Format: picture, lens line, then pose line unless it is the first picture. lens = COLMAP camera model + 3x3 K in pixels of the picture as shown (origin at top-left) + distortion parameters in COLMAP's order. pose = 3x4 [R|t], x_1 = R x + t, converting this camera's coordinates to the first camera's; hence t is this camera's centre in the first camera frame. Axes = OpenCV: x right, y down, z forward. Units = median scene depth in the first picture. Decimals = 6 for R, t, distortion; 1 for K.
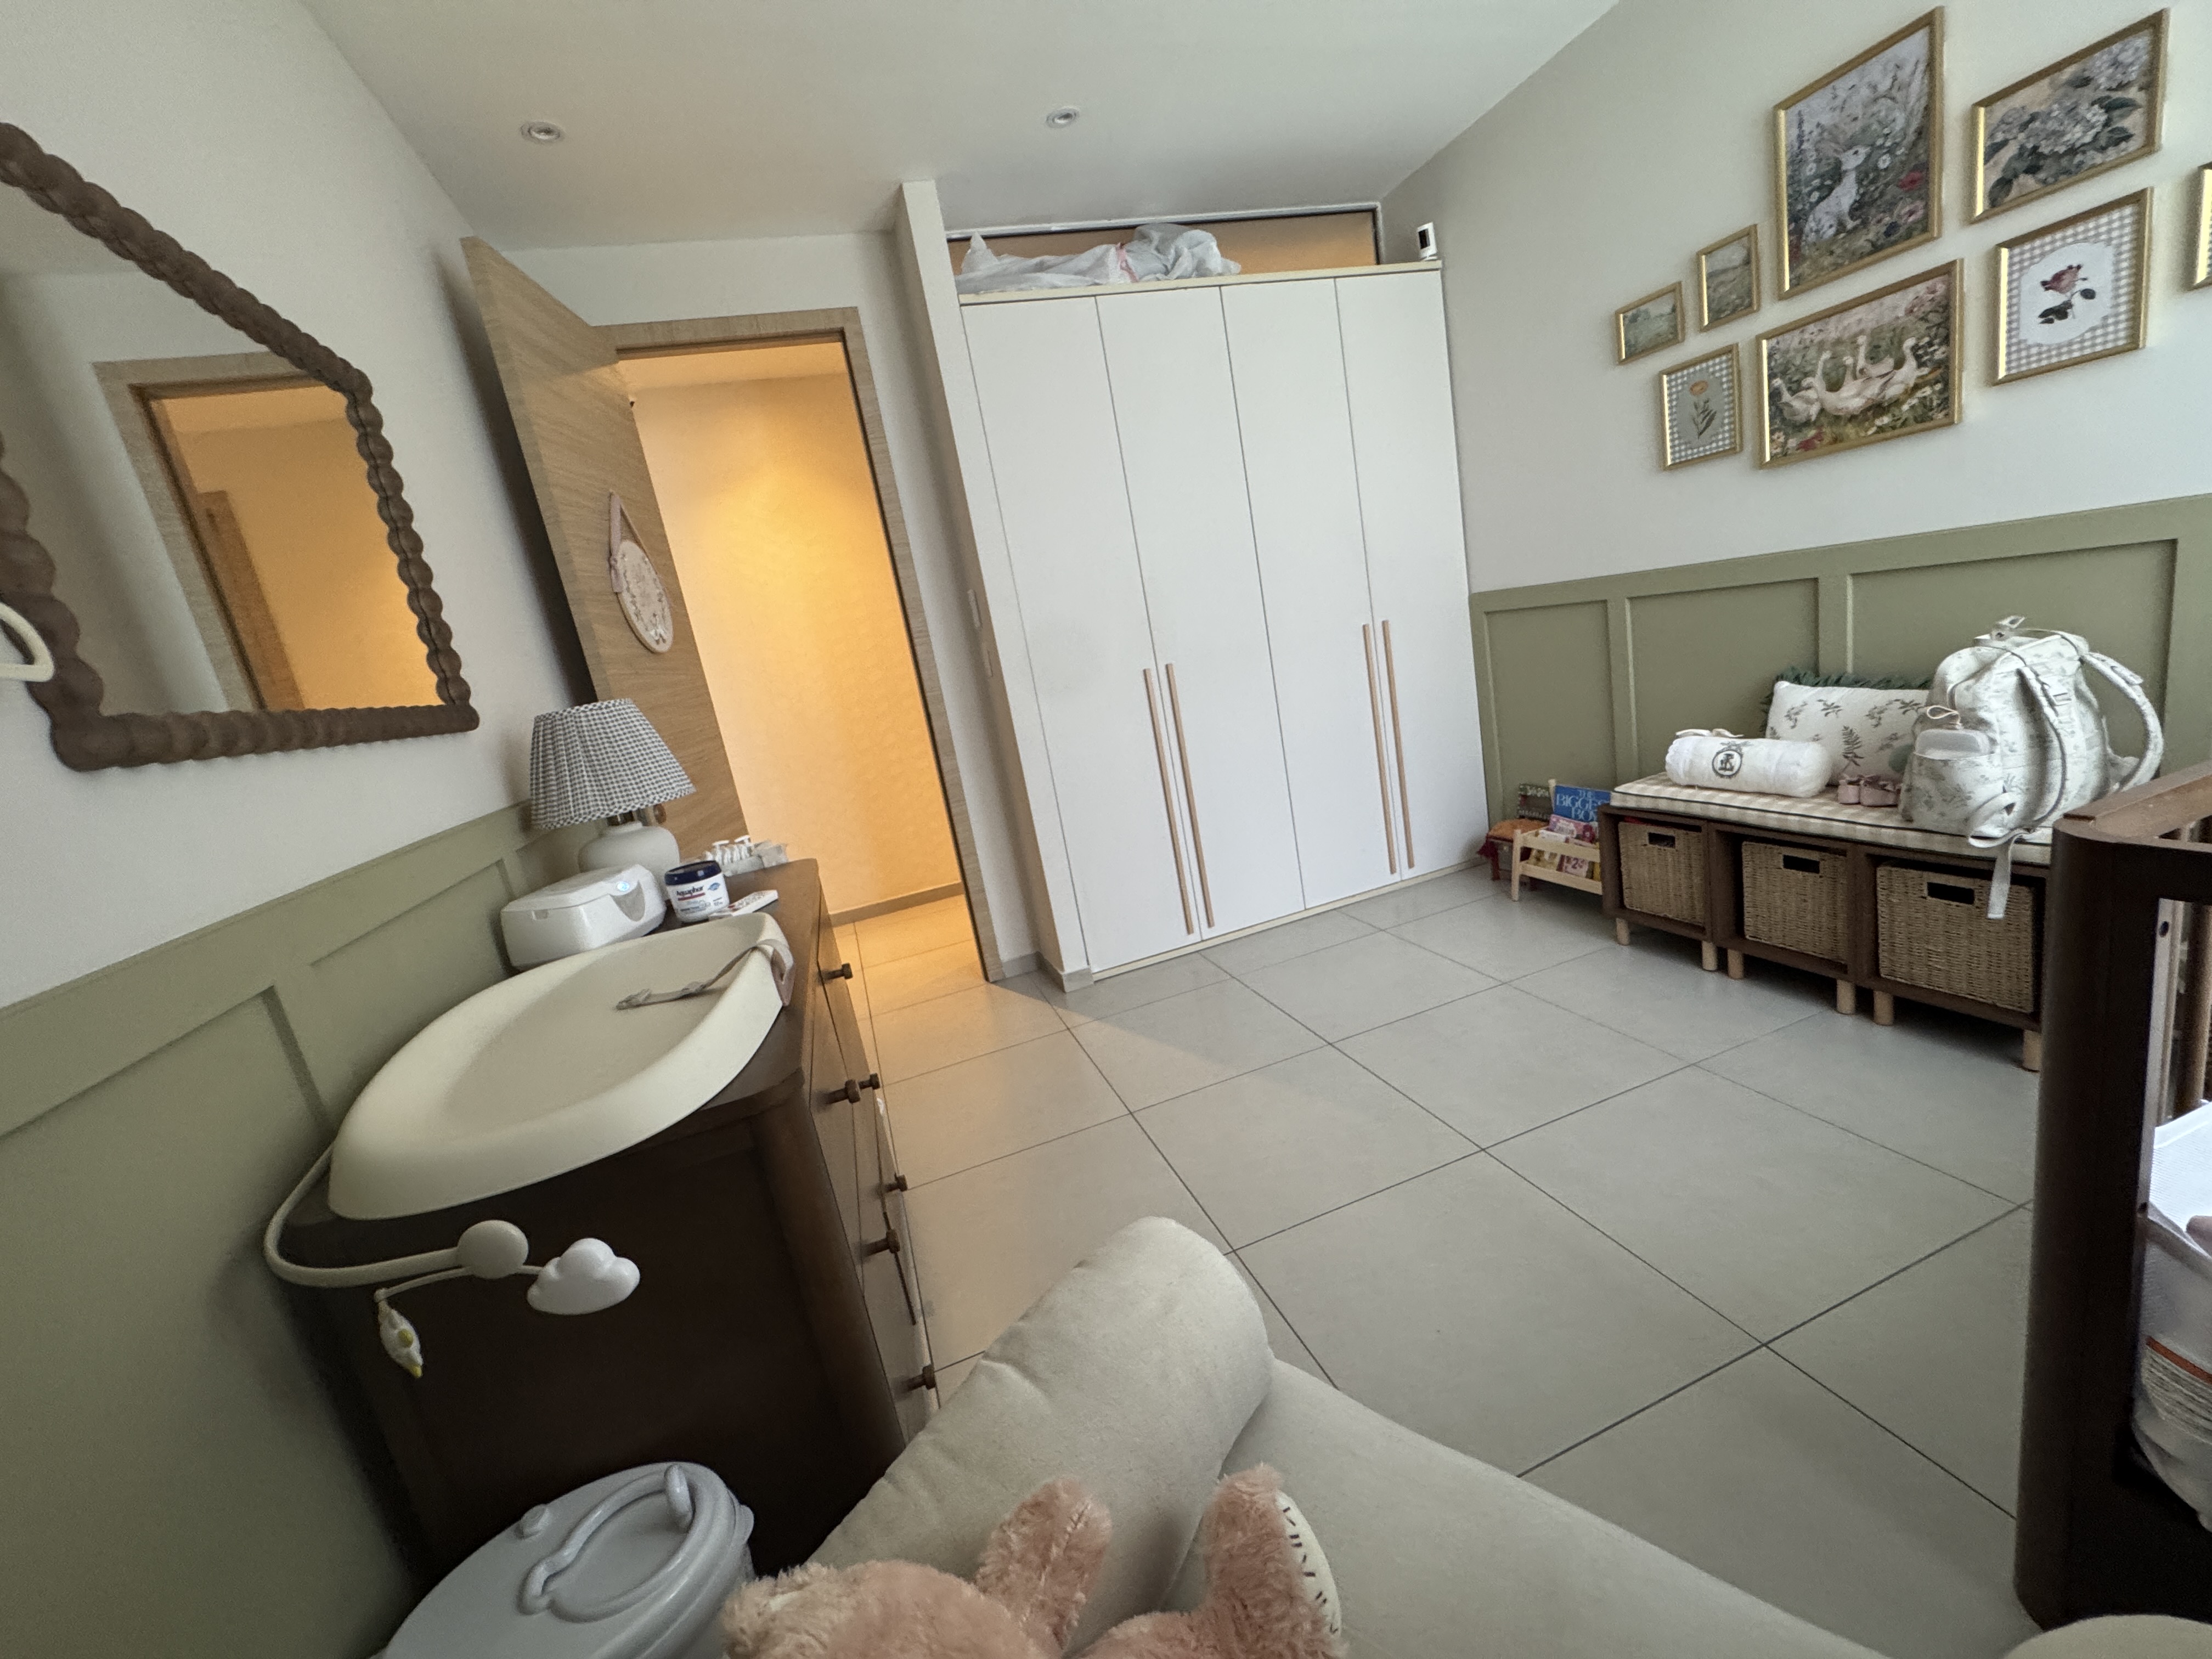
lens RADIAL K [[882.8, 0, 1105.4], [0, 882.8, 823.5], [0, 0, 1]] dist [-0.011735, 0.000022]
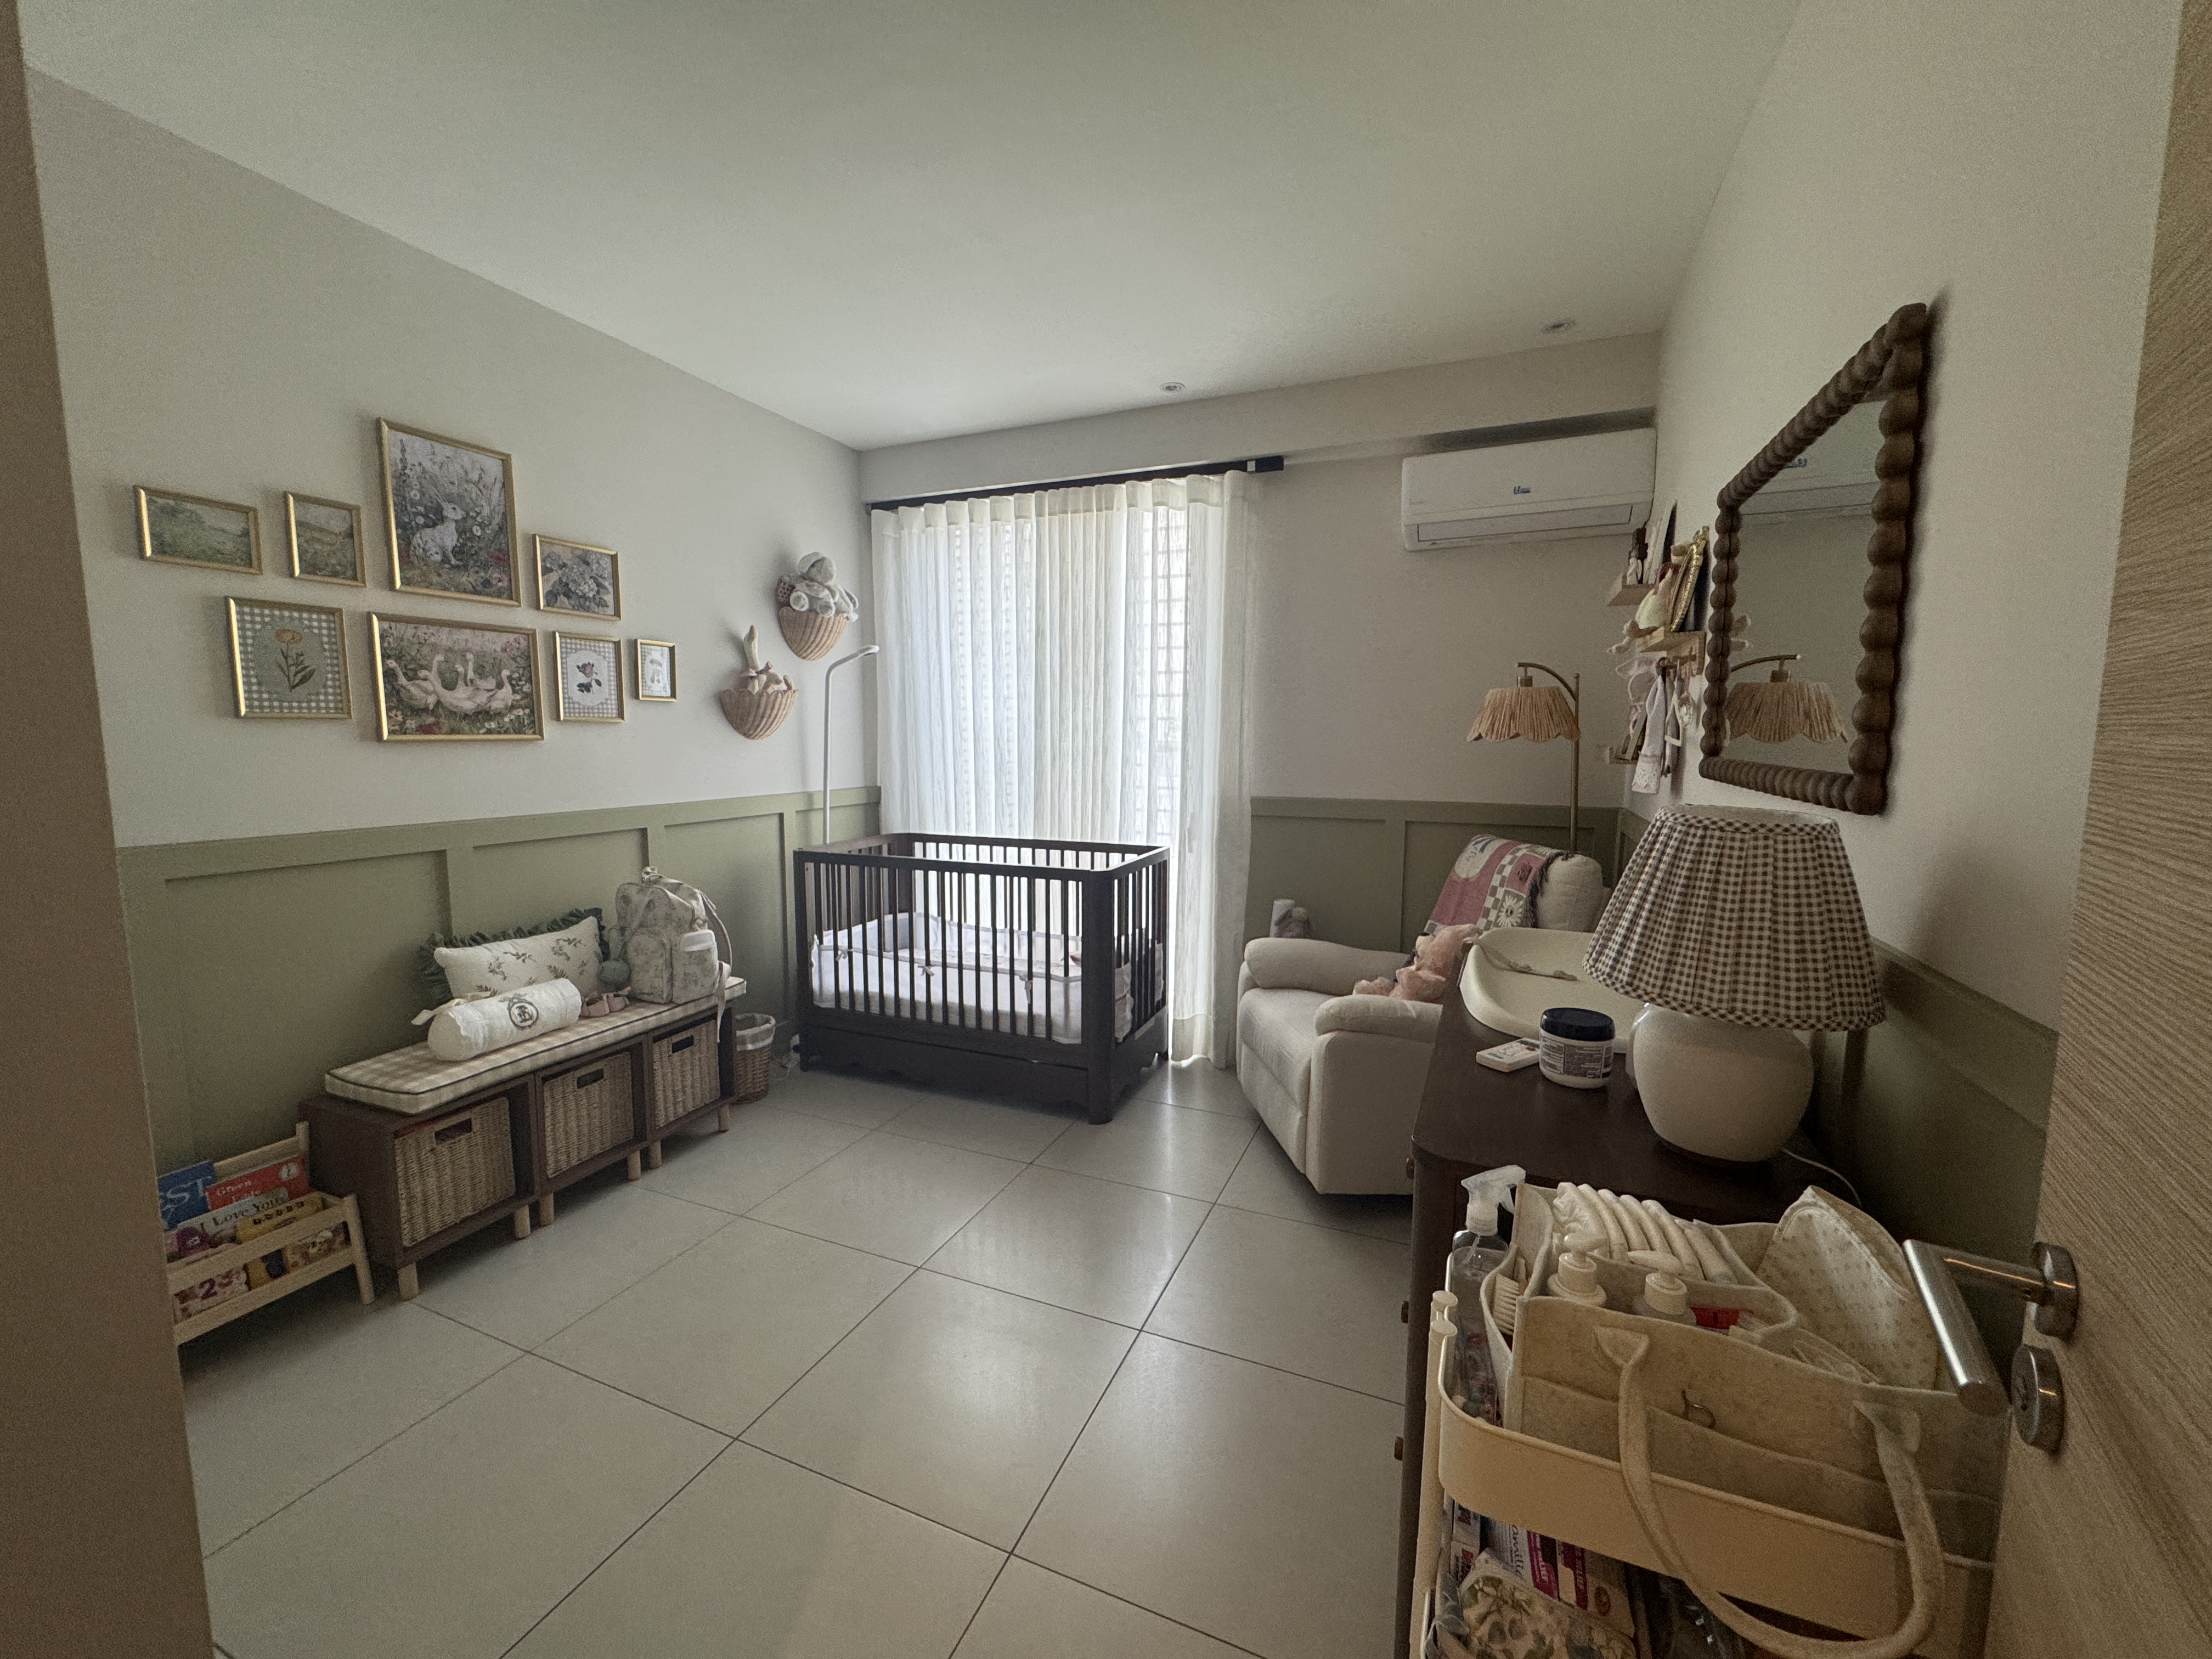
lens RADIAL K [[882.8, 0, 1108.6], [0, 882.8, 832.9], [0, 0, 1]] dist [-0.011735, 0.000022]
pose [[-0.741119, 0.113674, 0.661680, -0.533921], [0.274530, 0.950711, 0.144161, -0.247379], [-0.612679, 0.288492, -0.735797, 1.368119]]
